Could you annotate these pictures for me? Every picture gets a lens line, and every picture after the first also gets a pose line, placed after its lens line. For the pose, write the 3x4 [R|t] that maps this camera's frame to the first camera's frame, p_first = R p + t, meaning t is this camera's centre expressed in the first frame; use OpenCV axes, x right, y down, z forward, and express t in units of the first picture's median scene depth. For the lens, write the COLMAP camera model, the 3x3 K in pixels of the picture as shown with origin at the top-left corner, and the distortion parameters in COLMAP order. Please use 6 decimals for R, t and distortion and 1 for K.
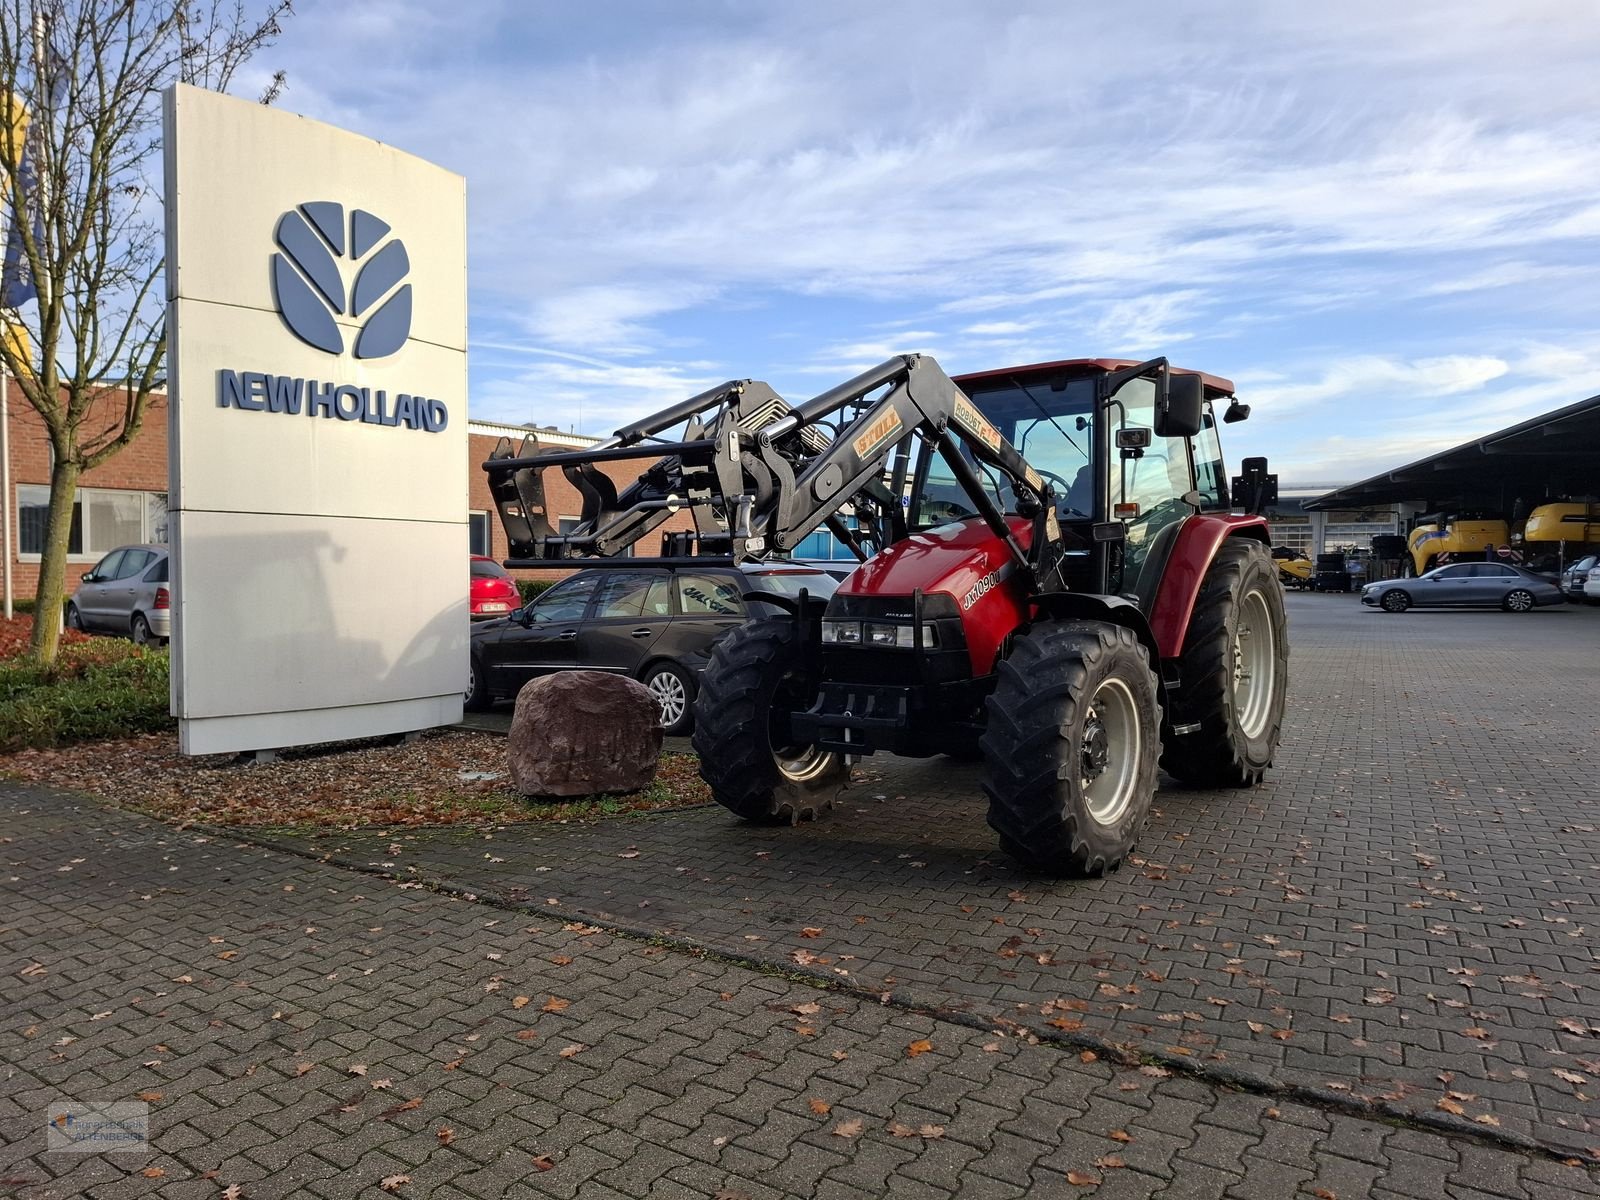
lens RADIAL K [[1090.4, 0, 801.6], [0, 1090.4, 606.7], [0, 0, 1]] dist [0.097055, -0.117457]
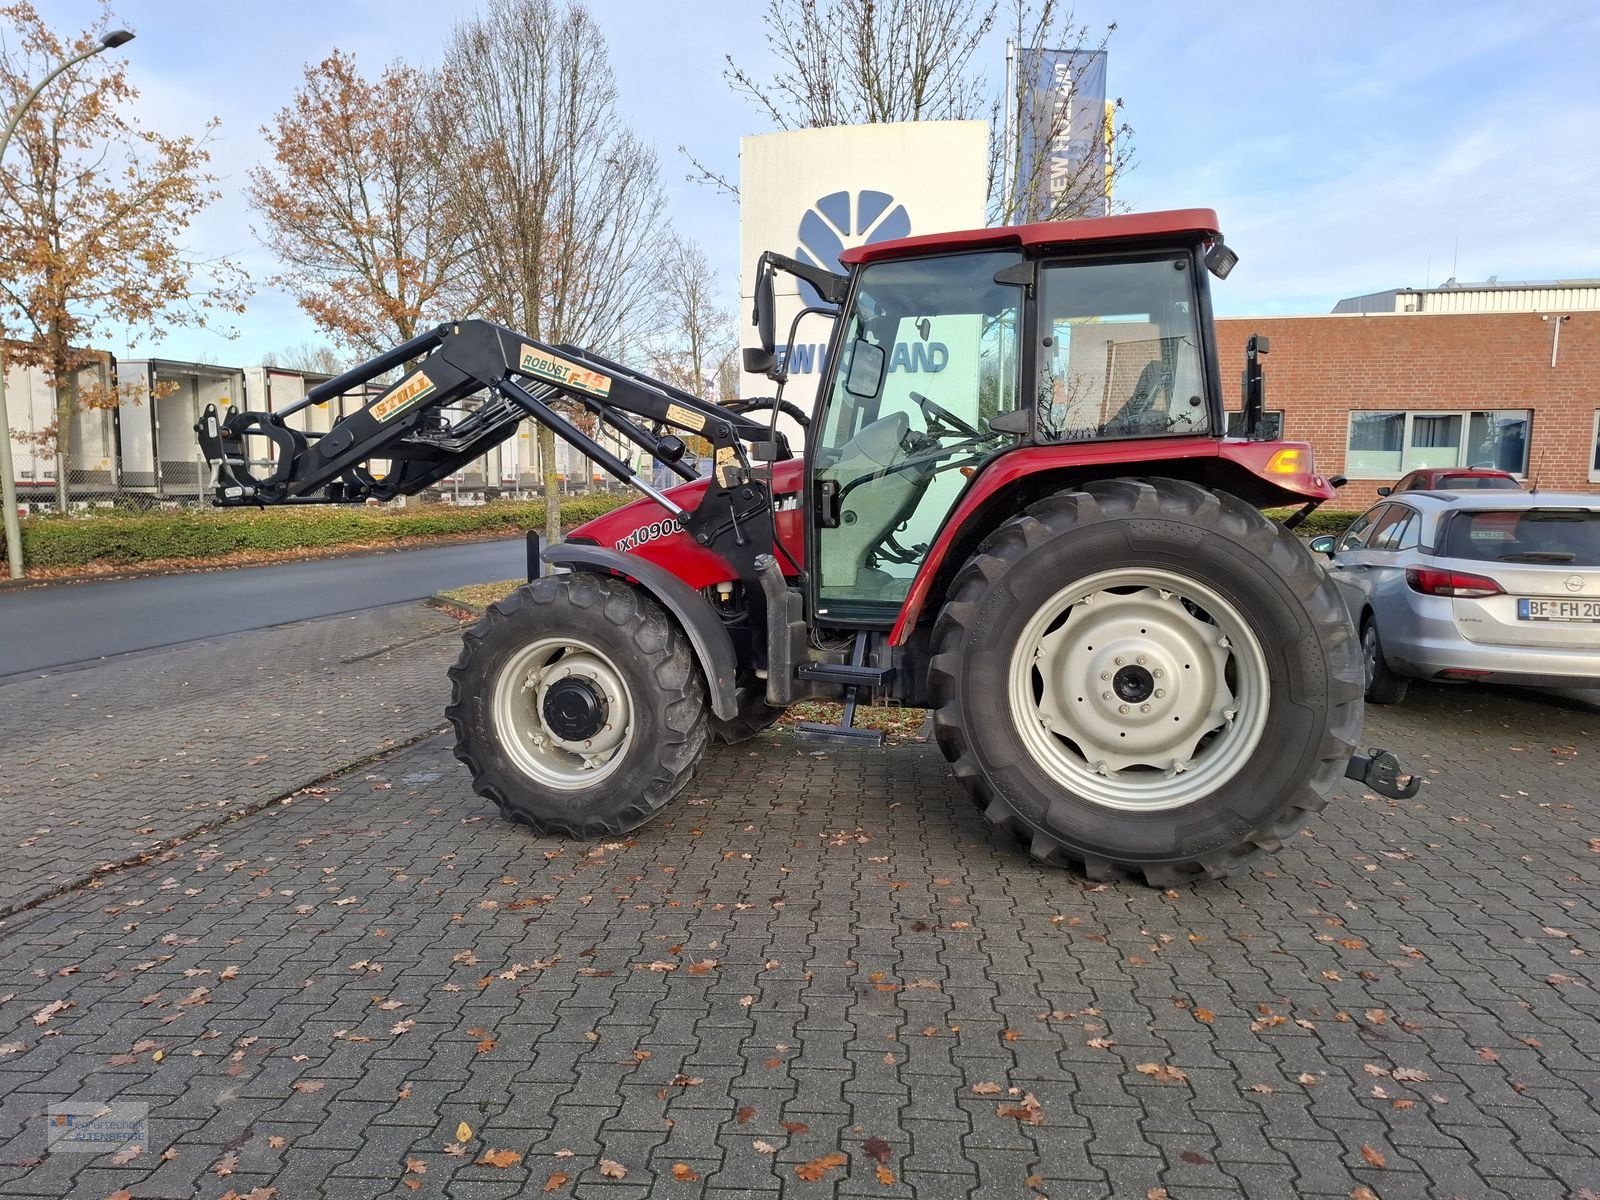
lens RADIAL K [[1093.4, 0, 803.7], [0, 1093.4, 594.7], [0, 0, 1]] dist [0.100326, -0.119956]
pose [[0.394305, 0.107647, -0.912653, 0.772362], [-0.040568, 0.994187, 0.099736, -0.046786], [0.918084, -0.002302, 0.396379, 0.518527]]
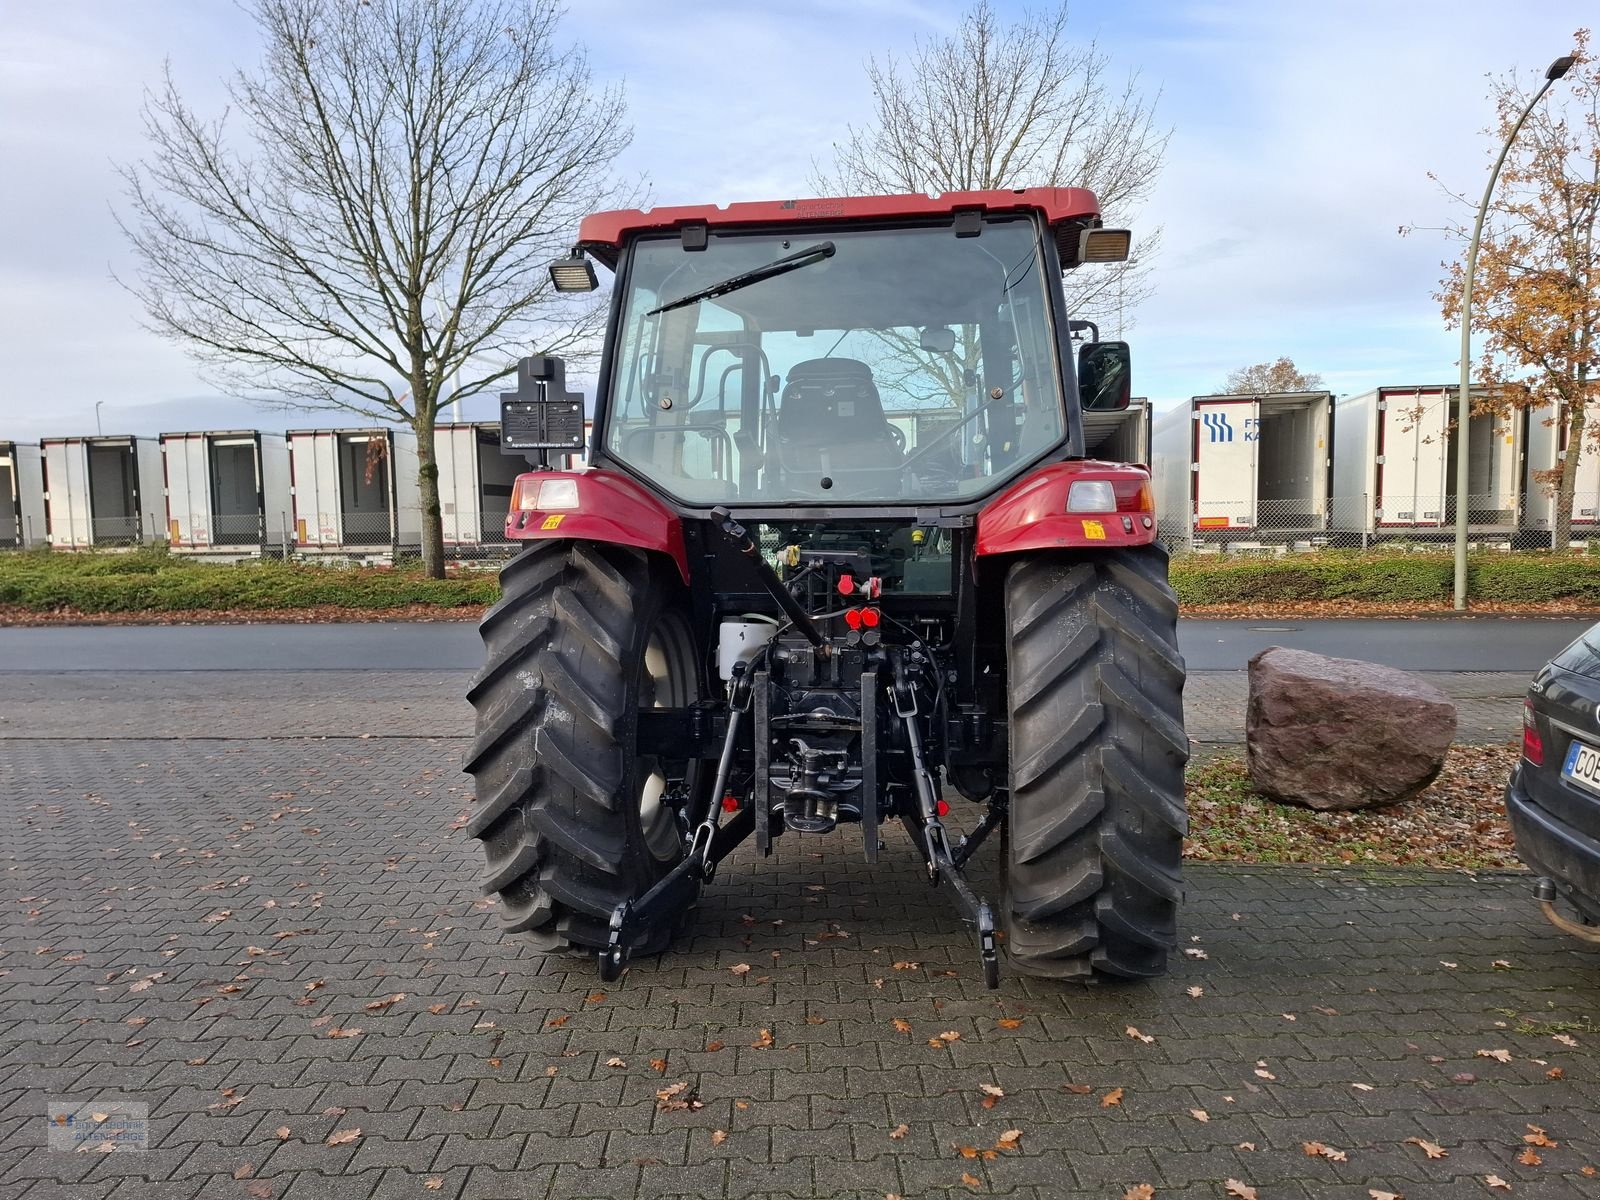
lens RADIAL K [[1105.3, 0, 815.8], [0, 1105.3, 606.5], [0, 0, 1]] dist [0.108128, -0.120861]
pose [[-0.874483, 0.056320, -0.481775, 0.504778], [0.003562, 0.993955, 0.109730, -0.071993], [0.485043, 0.094241, -0.869398, 1.385042]]
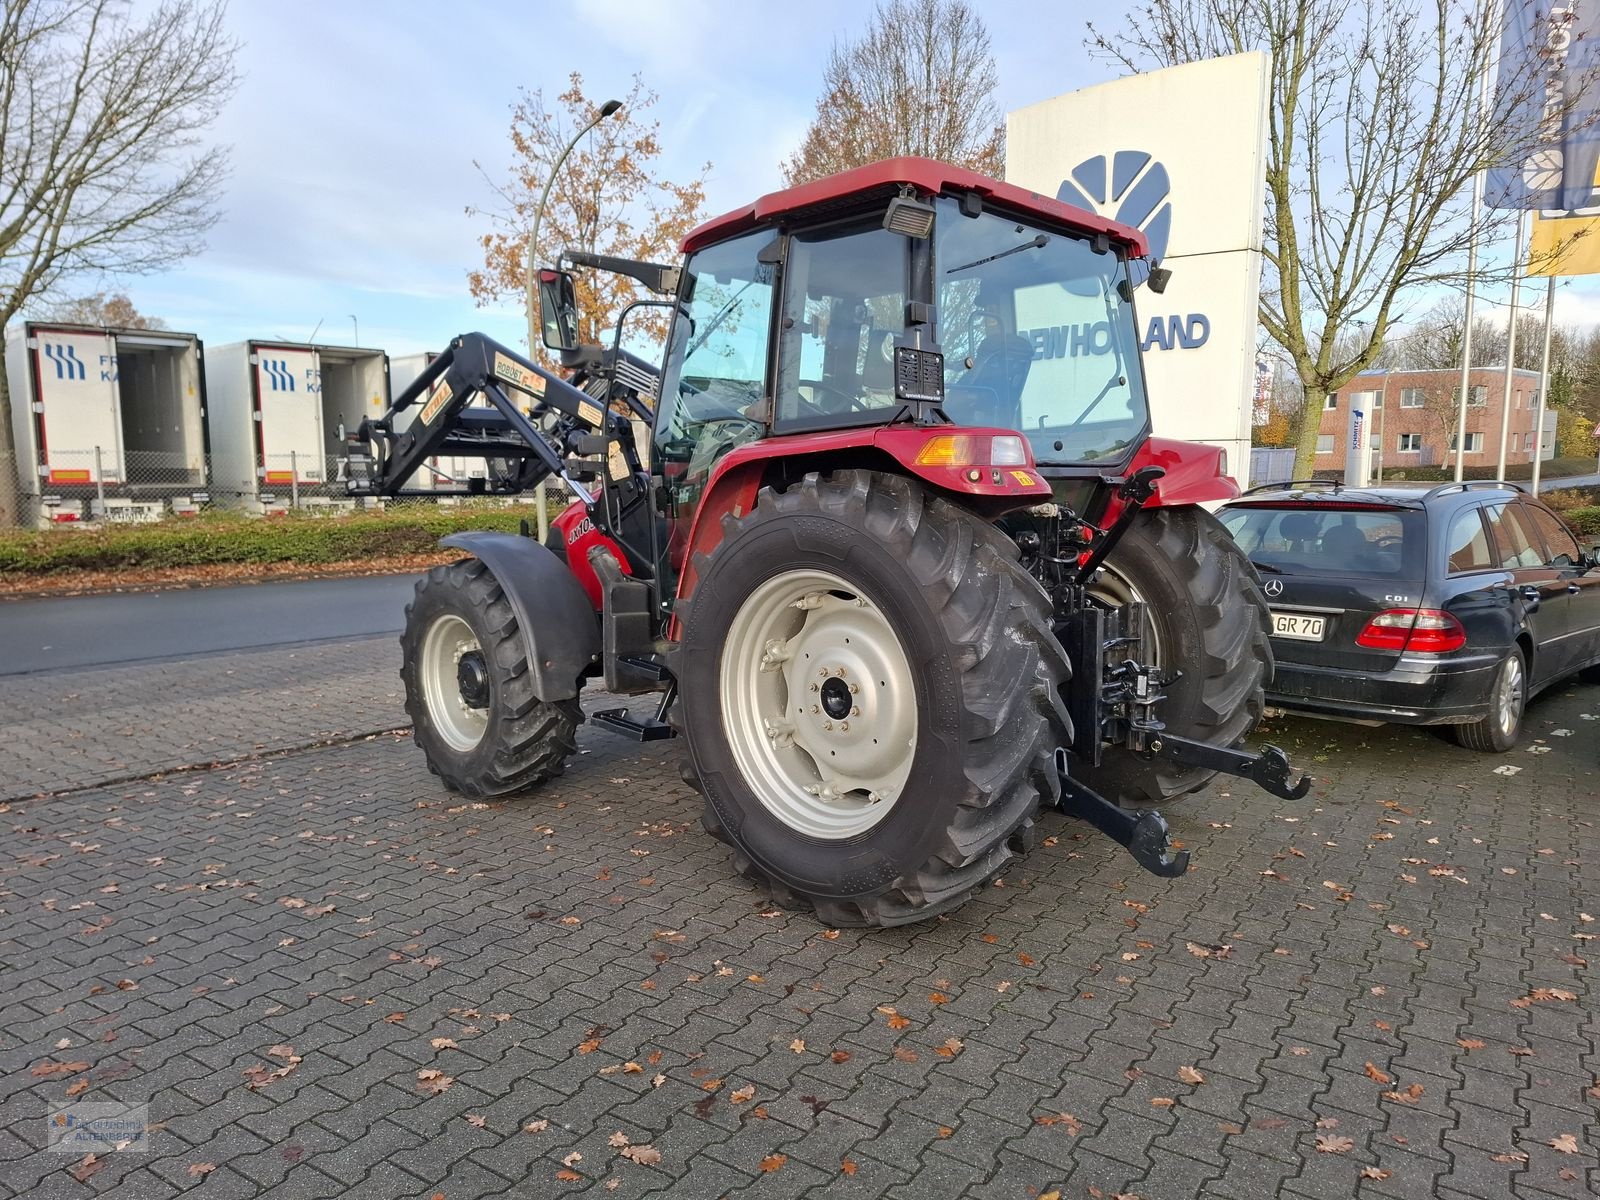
lens RADIAL K [[1103.9, 0, 836.1], [0, 1103.9, 600.5], [0, 0, 1]] dist [0.097032, -0.123777]
pose [[-0.088751, 0.123974, -0.988309, 0.825930], [-0.033781, 0.991279, 0.127380, -0.061334], [0.995481, 0.044691, -0.083789, 0.921885]]
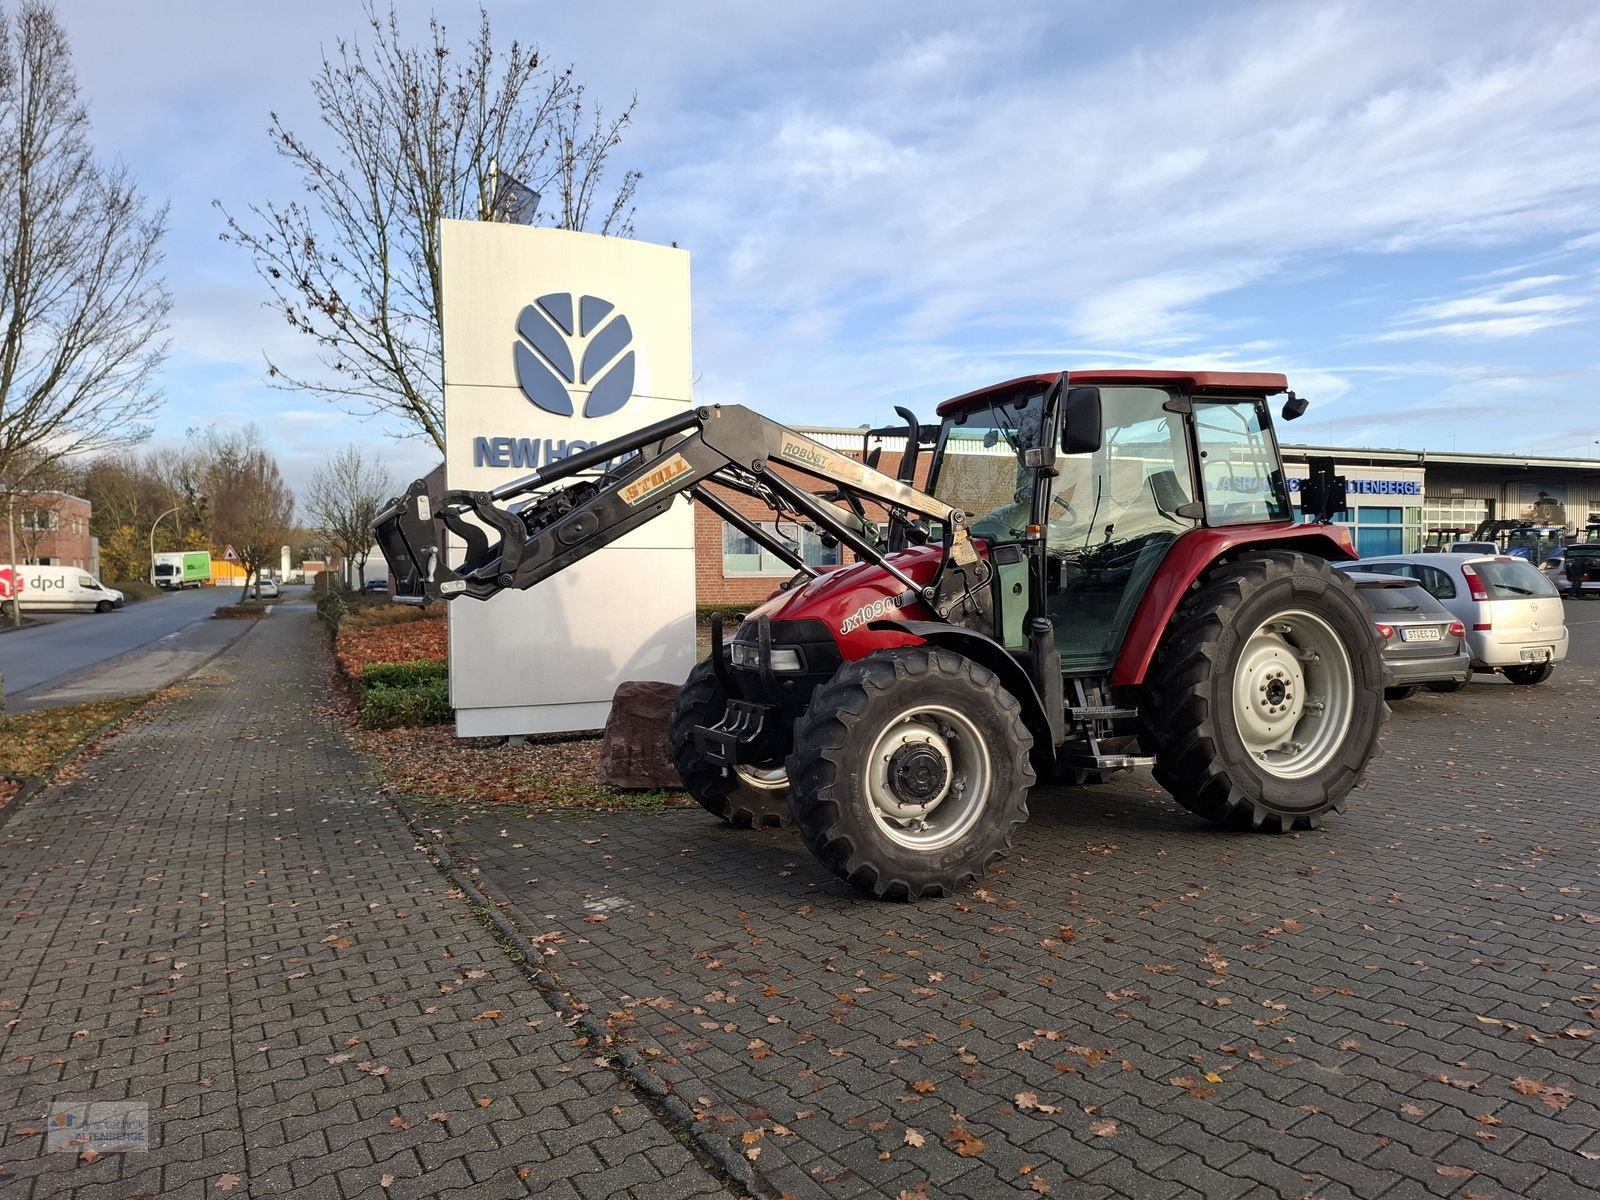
lens RADIAL K [[1090.6, 0, 824.3], [0, 1090.6, 598.3], [0, 0, 1]] dist [0.107552, -0.135919]
pose [[0.896143, -0.005536, -0.443730, 0.406971], [0.001520, 0.999955, -0.009407, -0.014865], [0.443762, 0.007756, 0.896111, 0.038327]]
